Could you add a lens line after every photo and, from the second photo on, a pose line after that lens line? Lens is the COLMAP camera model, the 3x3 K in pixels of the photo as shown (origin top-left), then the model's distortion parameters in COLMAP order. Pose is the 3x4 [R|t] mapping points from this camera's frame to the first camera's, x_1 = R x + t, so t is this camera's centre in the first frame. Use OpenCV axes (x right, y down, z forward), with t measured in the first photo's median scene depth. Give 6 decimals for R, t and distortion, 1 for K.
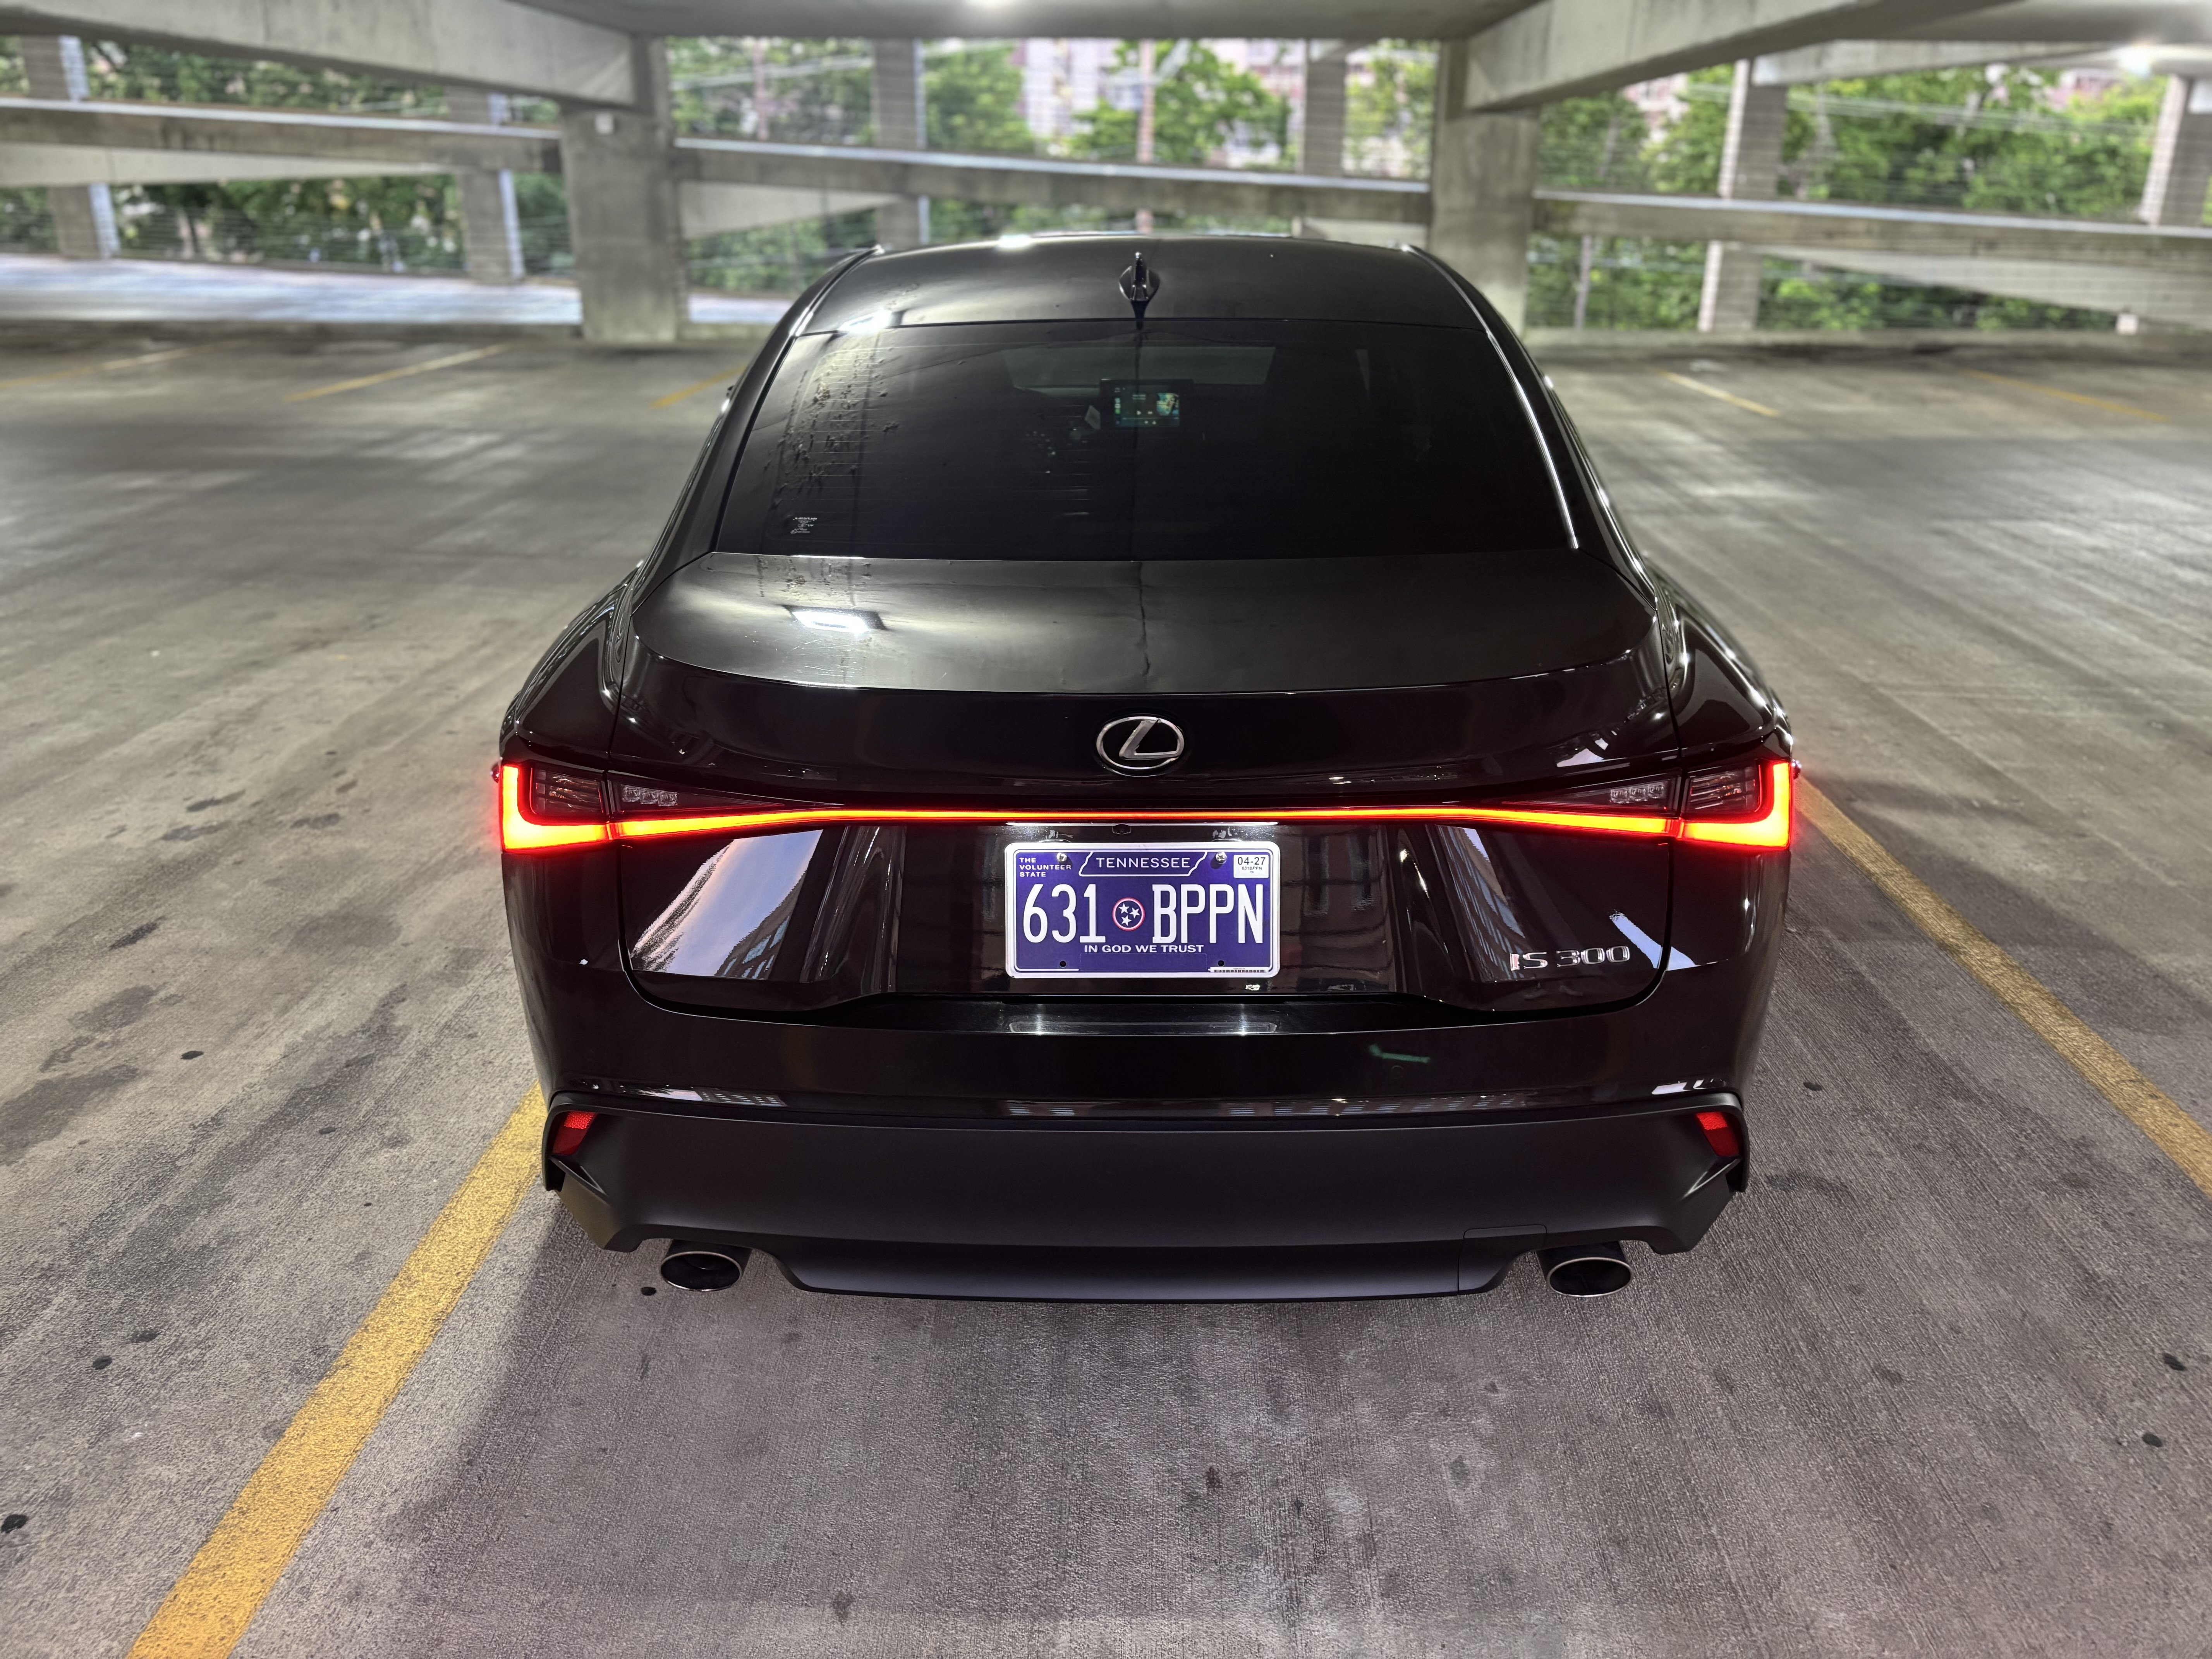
lens RADIAL K [[1725.7, 0, 1103.9], [0, 1725.7, 820.9], [0, 0, 1]] dist [0.032553, -0.028442]
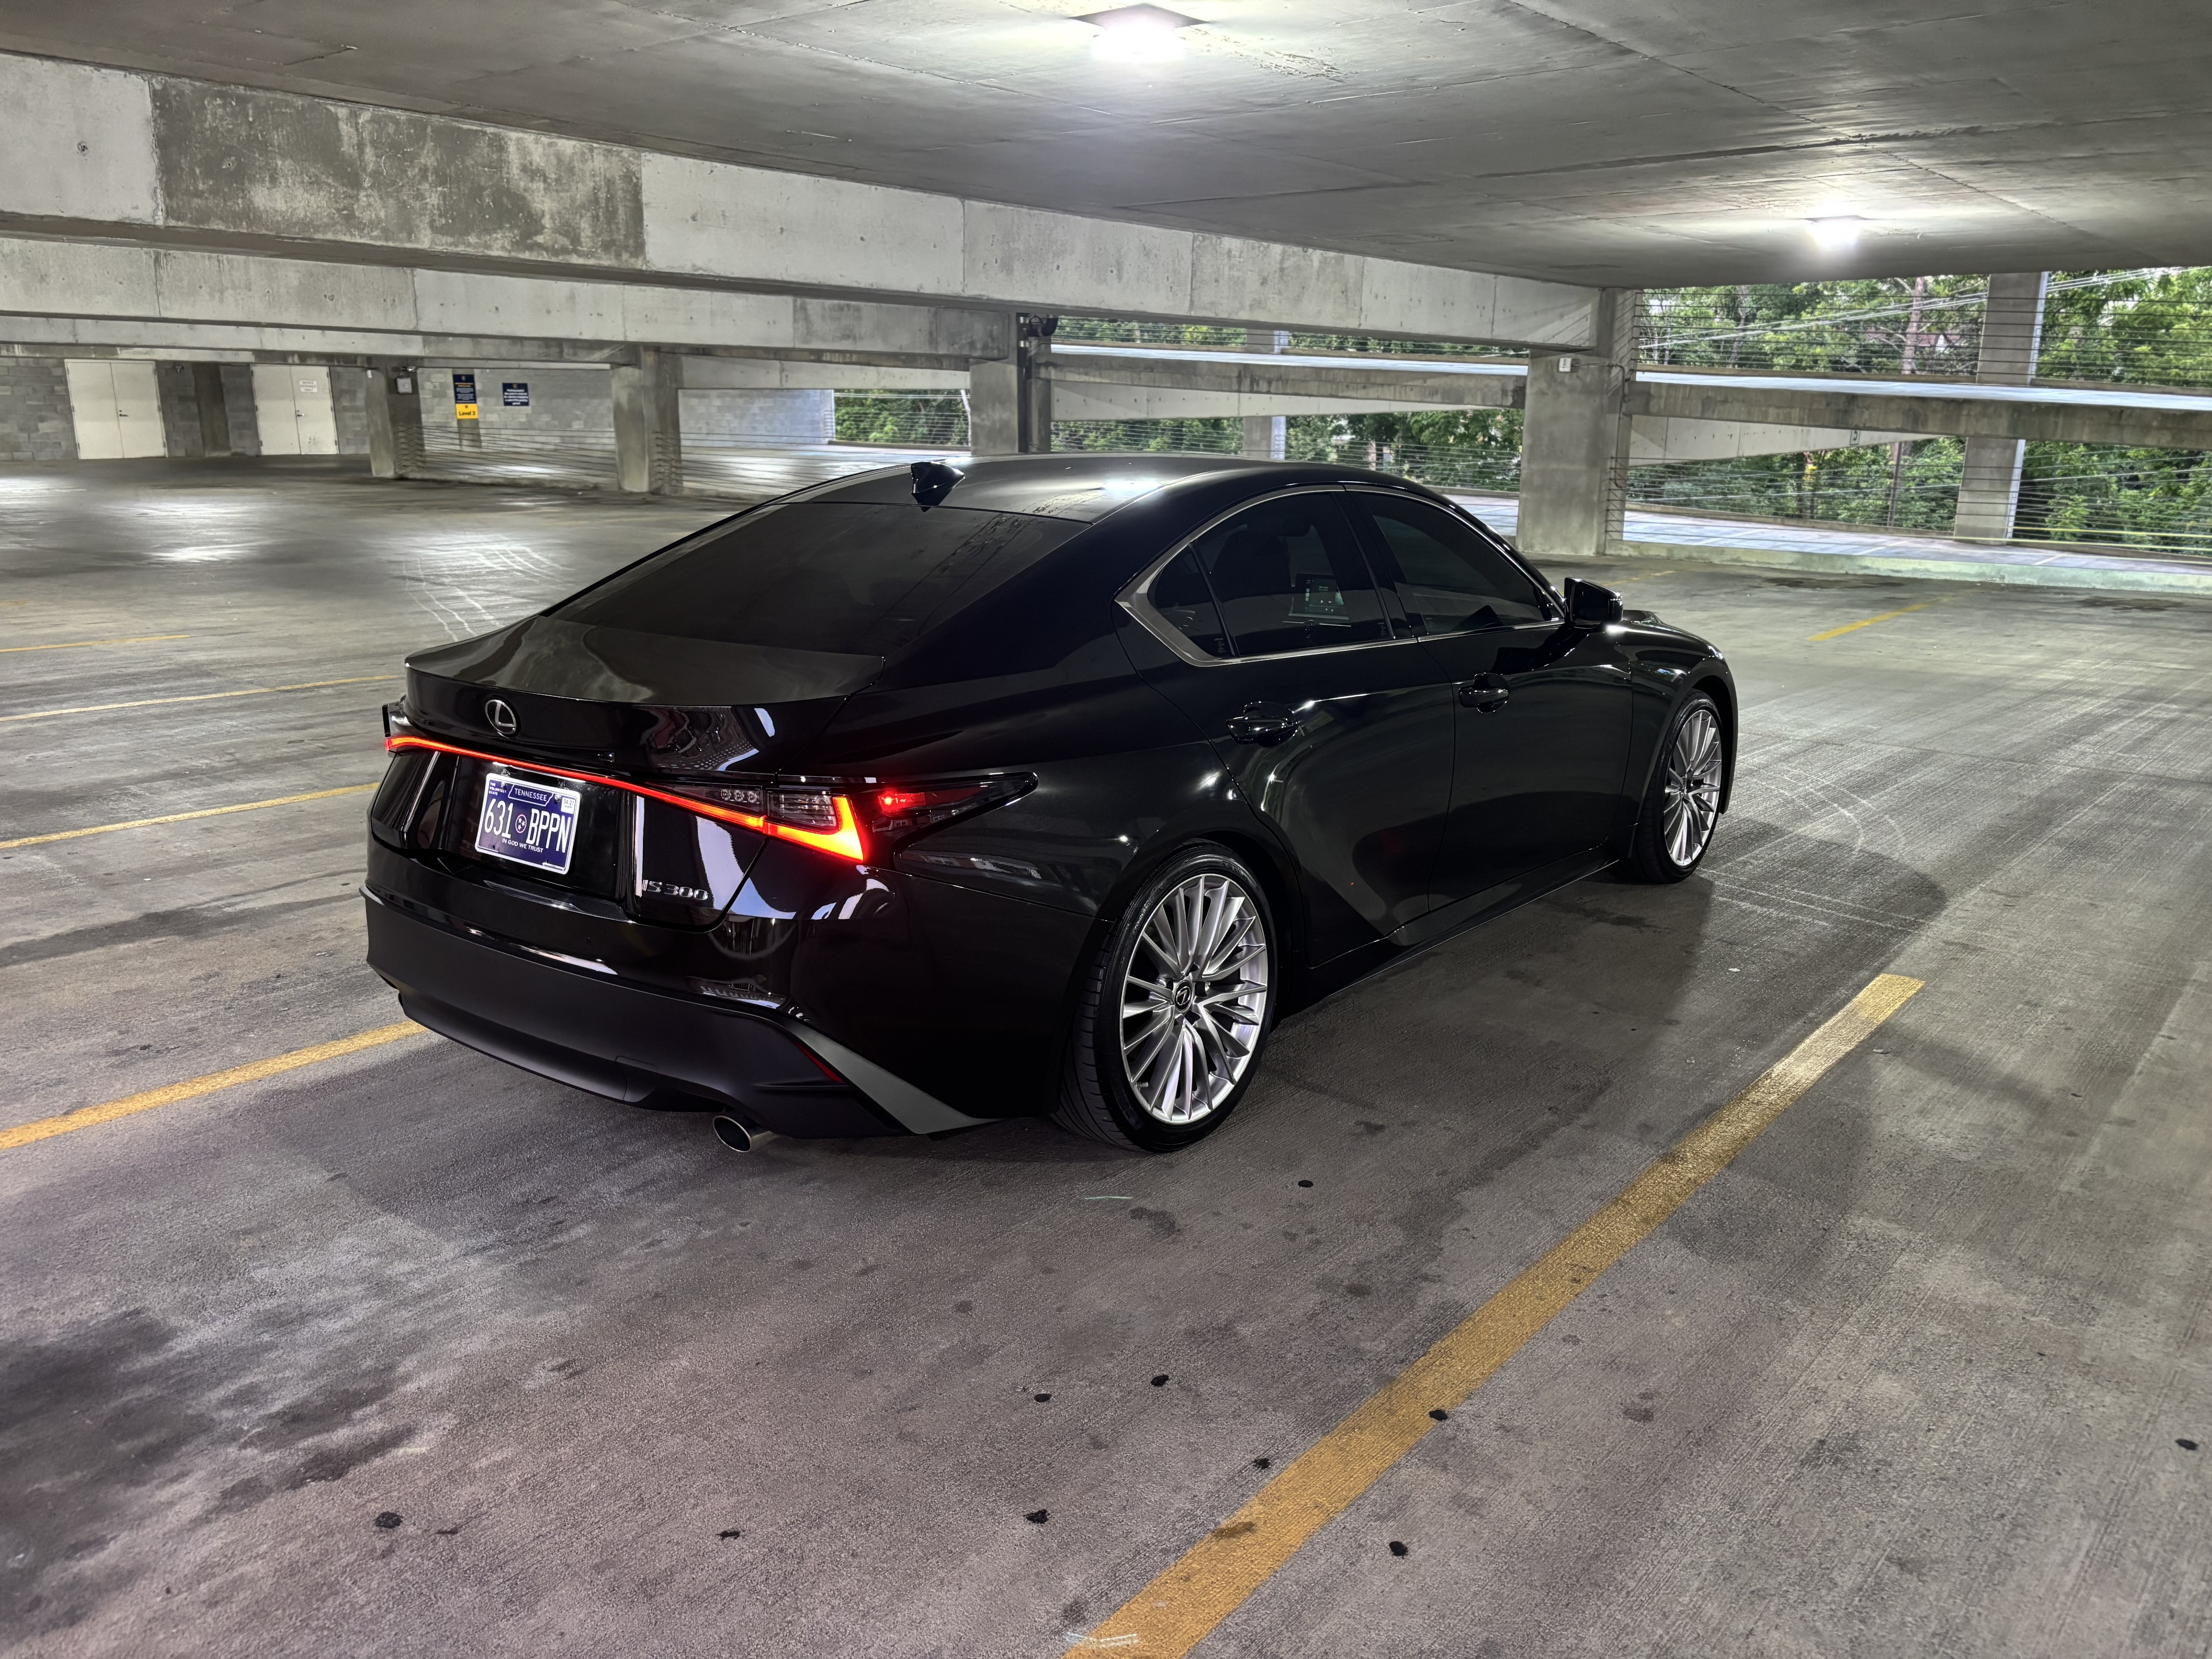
lens RADIAL K [[1725.7, 0, 1109.4], [0, 1725.7, 832.5], [0, 0, 1]] dist [0.032553, -0.028442]
pose [[0.783049, 0.149828, -0.603644, 0.891657], [-0.219108, 0.974784, -0.042280, 0.004631], [0.582088, 0.165371, 0.796132, -0.011220]]
